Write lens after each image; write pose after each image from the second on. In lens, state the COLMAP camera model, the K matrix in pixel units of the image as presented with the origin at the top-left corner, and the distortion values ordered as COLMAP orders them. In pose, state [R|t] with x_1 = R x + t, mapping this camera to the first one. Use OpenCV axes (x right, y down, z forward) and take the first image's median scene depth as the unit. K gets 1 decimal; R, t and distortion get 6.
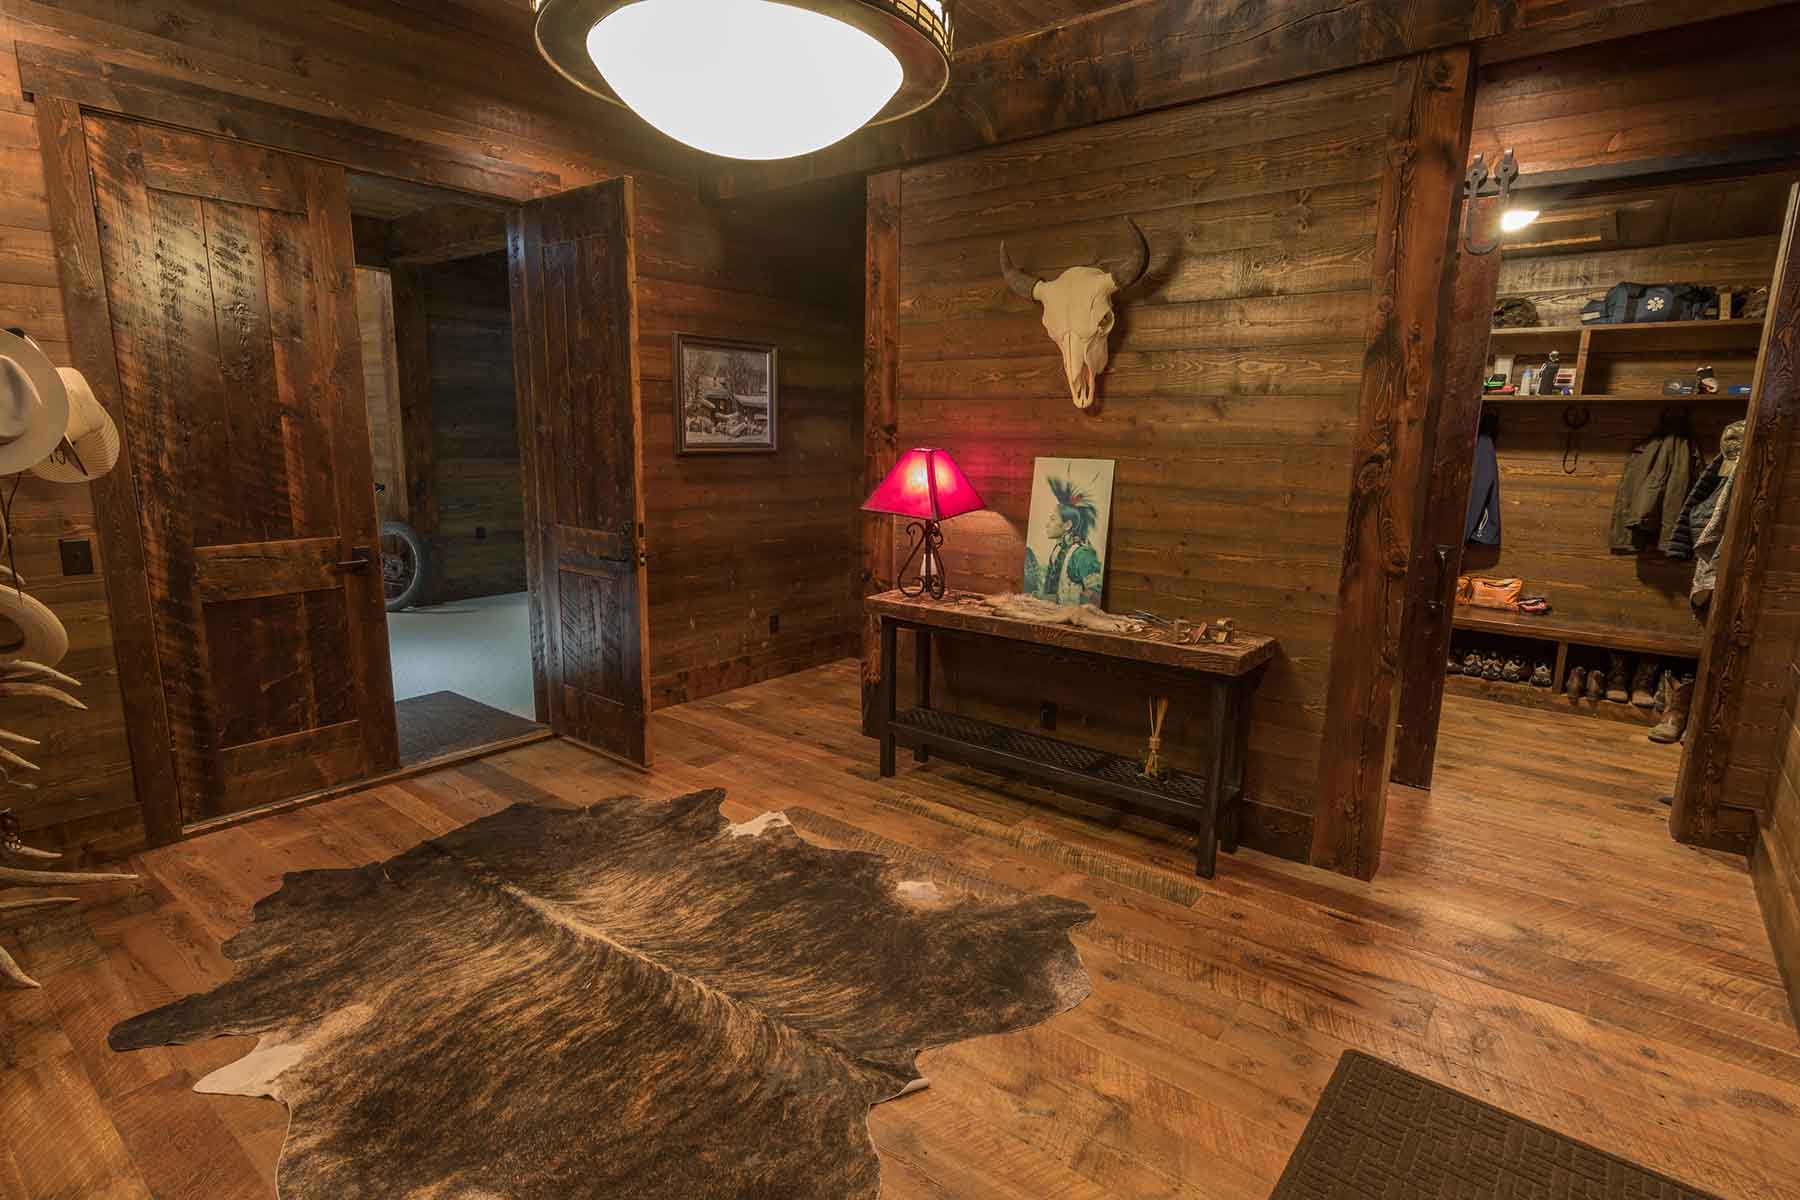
lens RADIAL K [[900.3, 0, 900.6], [0, 900.3, 603.0], [0, 0, 1]] dist [-0.003265, 0.001177]
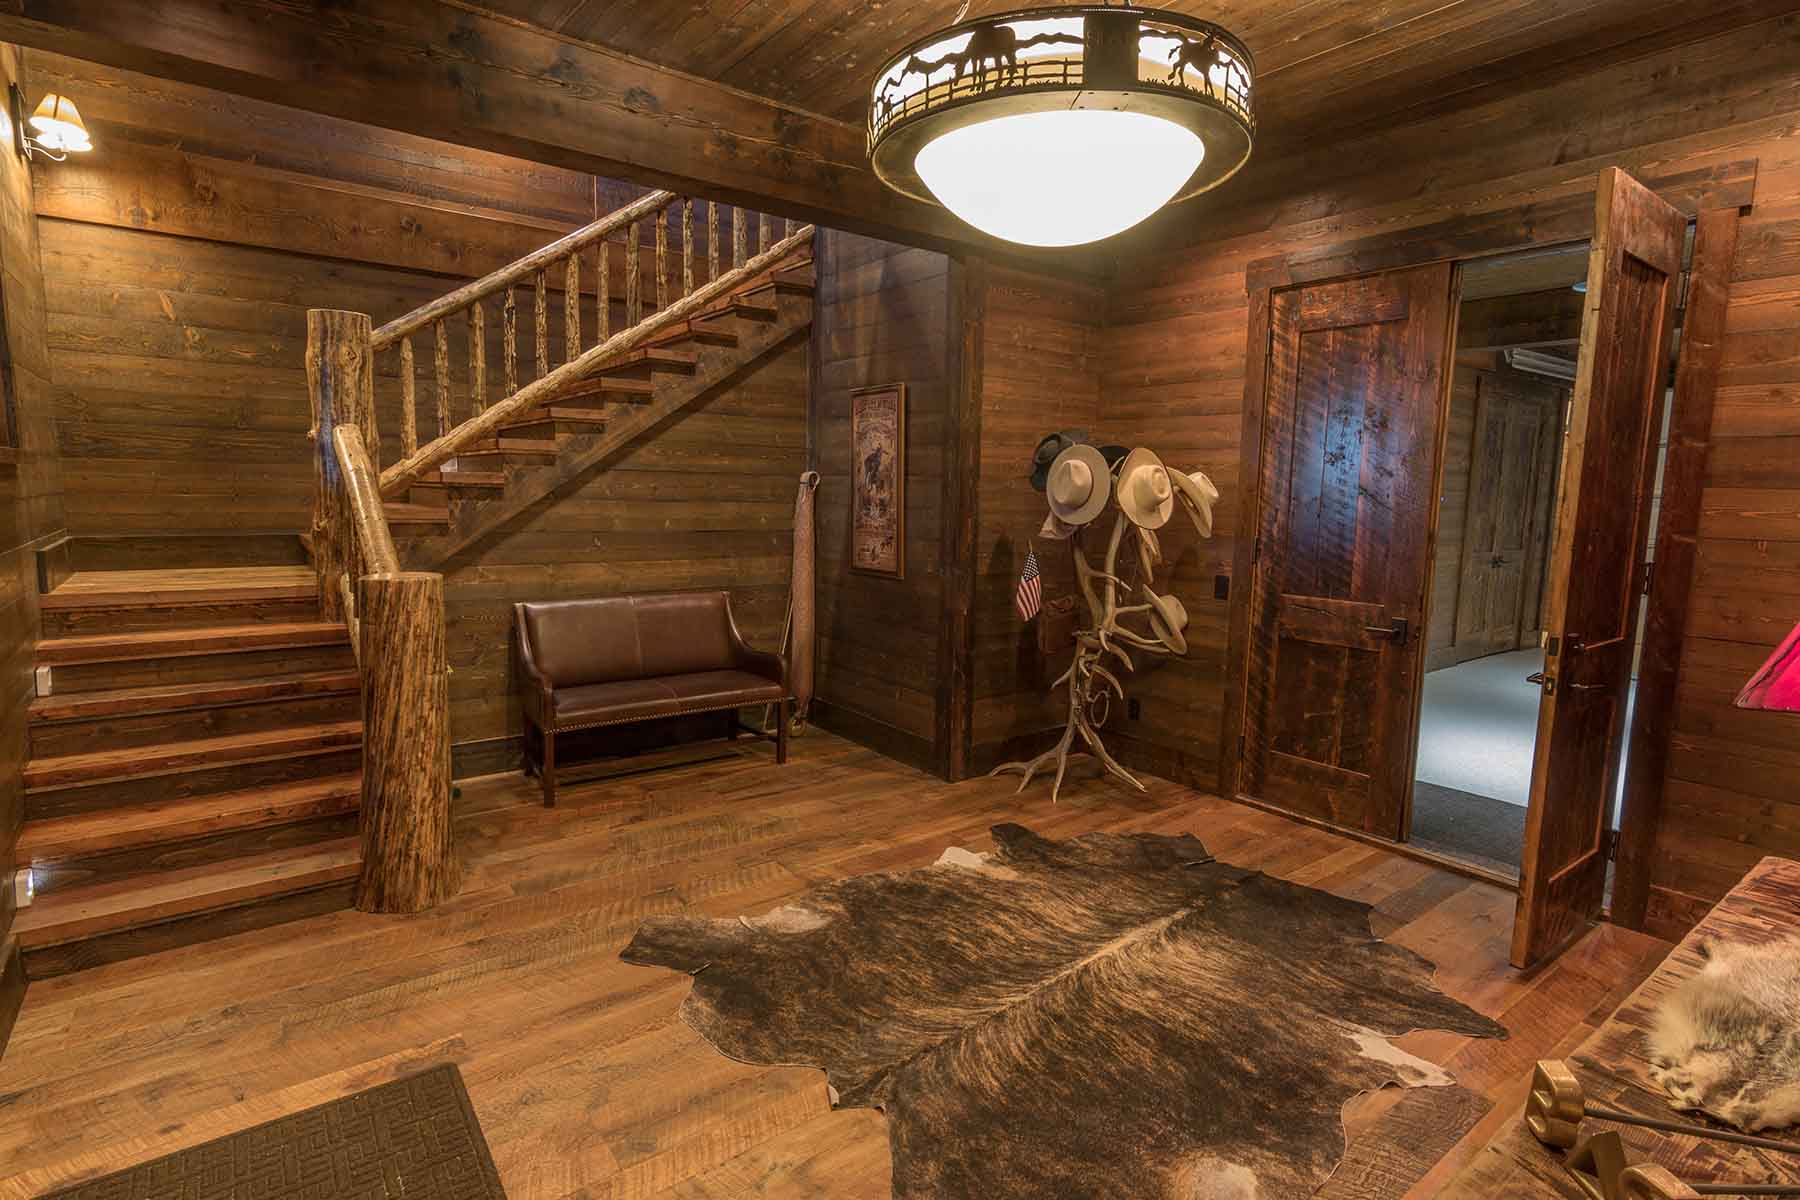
lens RADIAL K [[900.3, 0, 900.6], [0, 900.3, 603.0], [0, 0, 1]] dist [-0.003265, 0.001177]
pose [[-0.244314, 0.101727, -0.964346, 0.665963], [-0.209007, 0.965583, 0.154809, -0.144651], [0.946904, 0.239377, -0.214644, 0.801716]]
